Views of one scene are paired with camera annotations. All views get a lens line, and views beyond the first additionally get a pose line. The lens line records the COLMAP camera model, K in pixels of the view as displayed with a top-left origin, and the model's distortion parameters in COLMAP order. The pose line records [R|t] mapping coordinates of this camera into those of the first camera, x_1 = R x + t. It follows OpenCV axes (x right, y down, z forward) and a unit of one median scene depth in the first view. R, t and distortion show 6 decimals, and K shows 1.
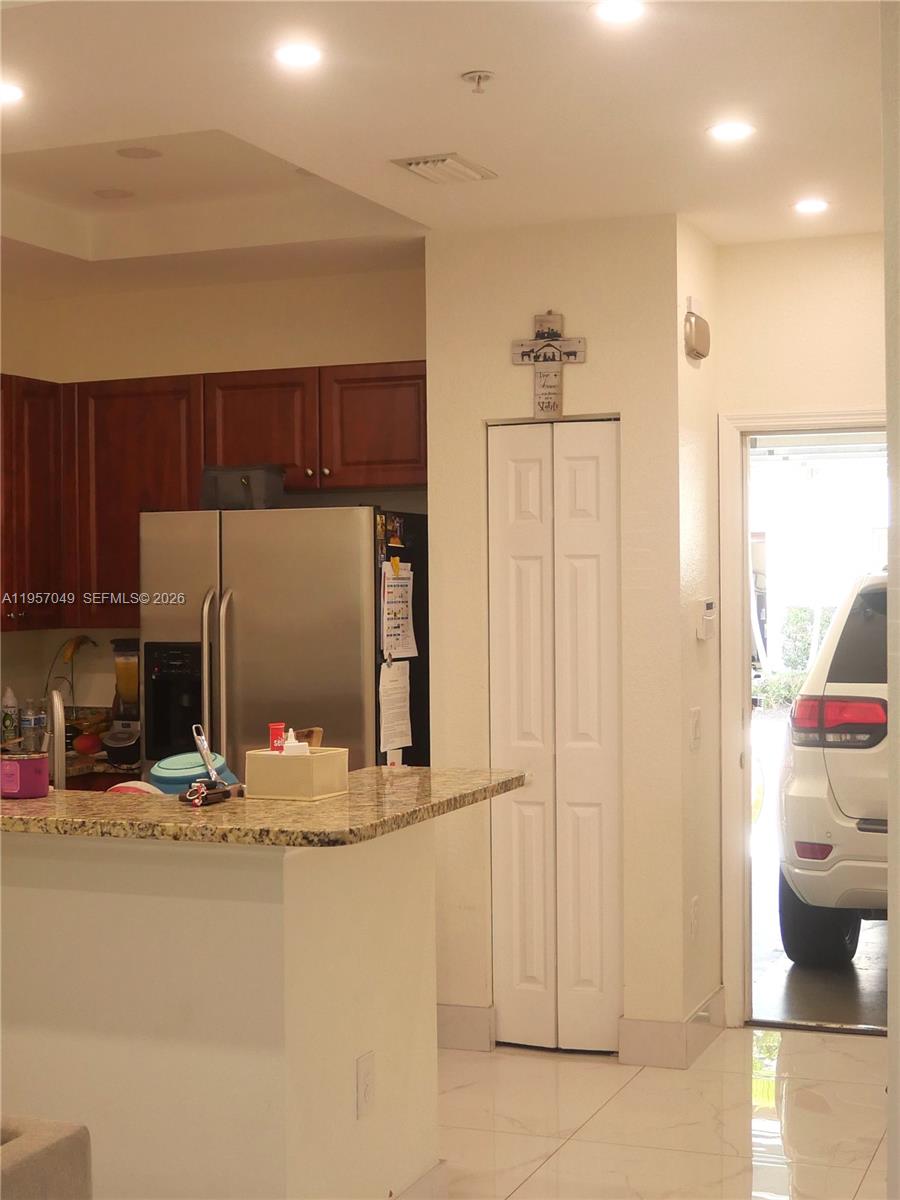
lens RADIAL K [[1798.9, 0, 450.2], [0, 1798.9, 601.8], [0, 0, 1]] dist [-0.021472, 0.000000]
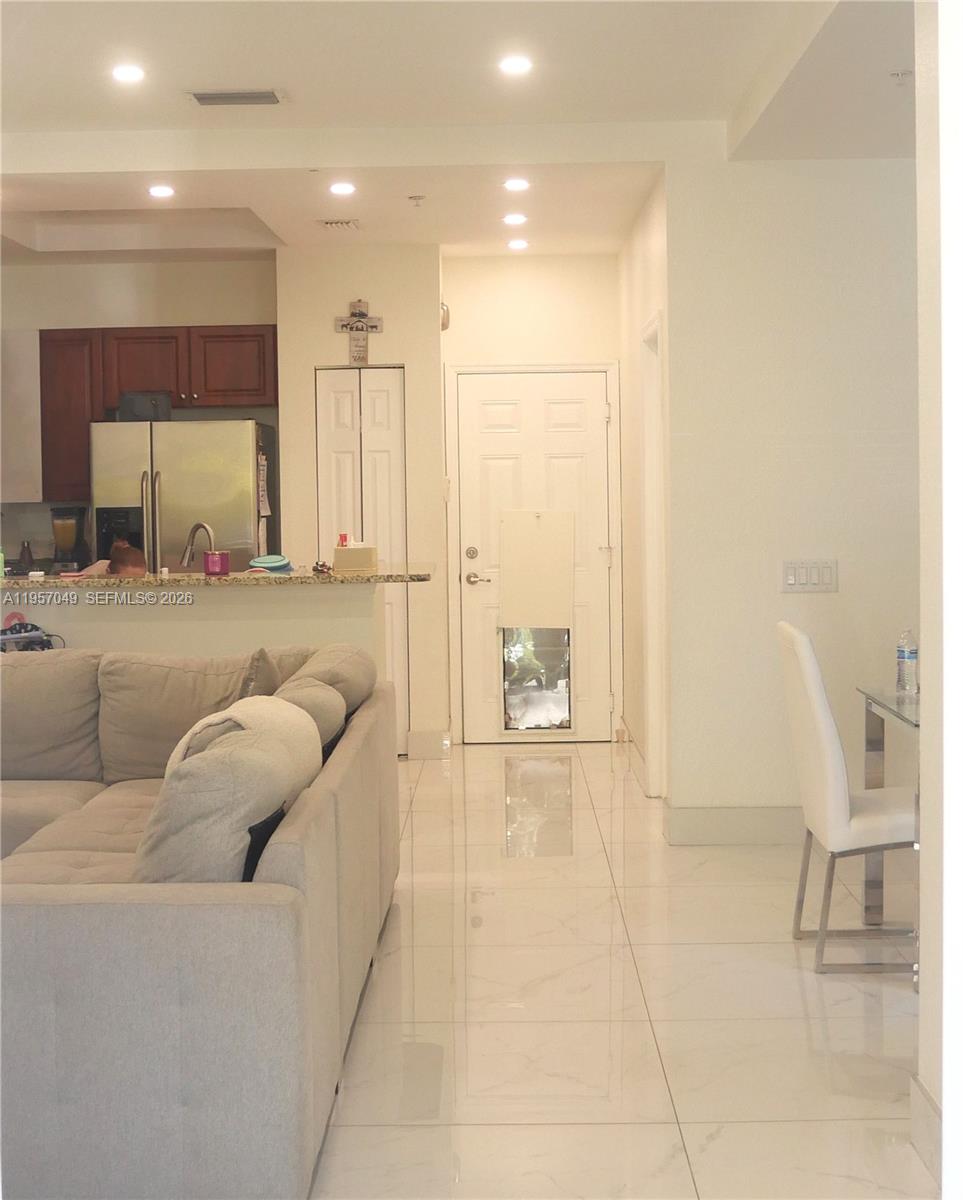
lens RADIAL K [[1963.0, 0, 481.7], [0, 1963.0, 596.6], [0, 0, 1]] dist [0.012745, 0.000000]
pose [[0.934959, -0.026761, 0.353745, -0.474507], [0.011518, 0.998915, 0.045124, 0.027172], [-0.354569, -0.038115, 0.934253, -0.703927]]
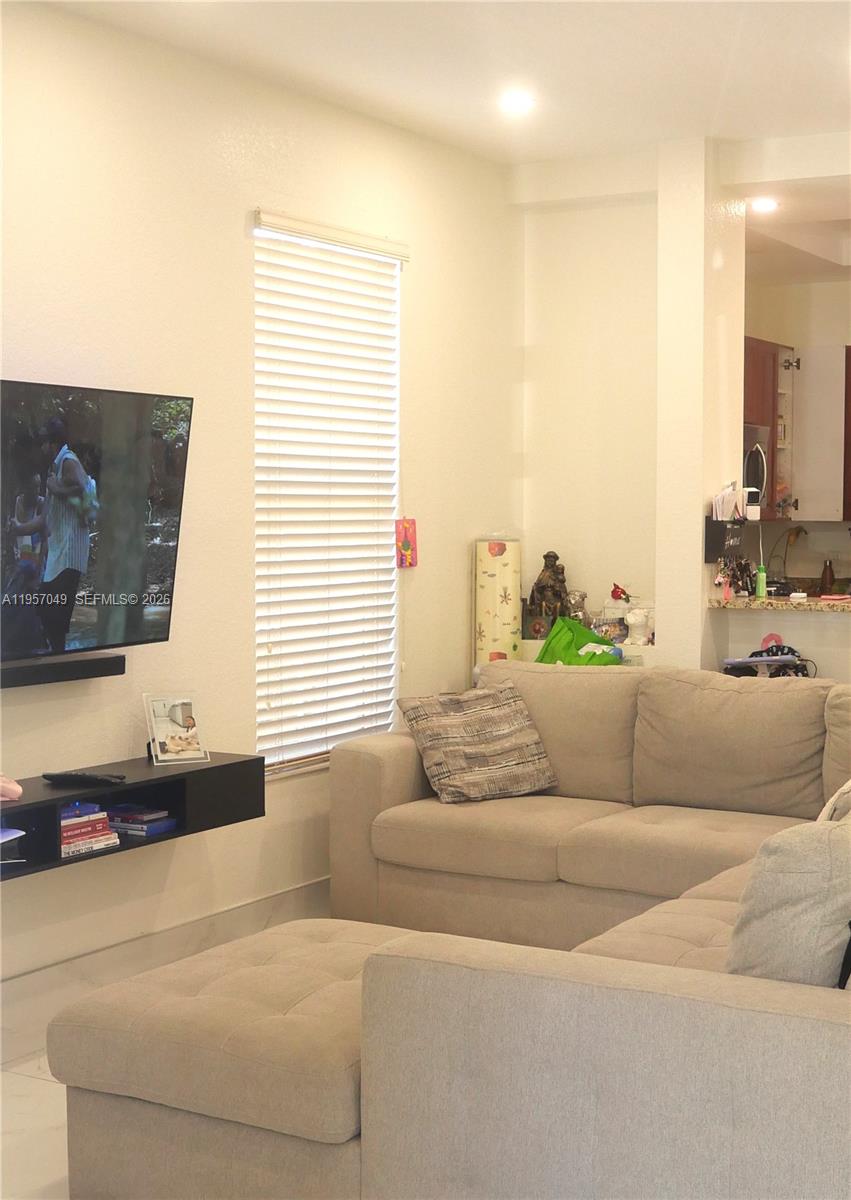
lens RADIAL K [[1805.0, 0, 425.5], [0, 1805.0, 604.2], [0, 0, 1]] dist [-0.045359, 0.000000]
pose [[0.987896, 0.021102, -0.153674, -0.322187], [-0.014354, 0.998889, 0.044888, 0.024285], [0.154451, -0.042139, 0.987101, -0.529106]]
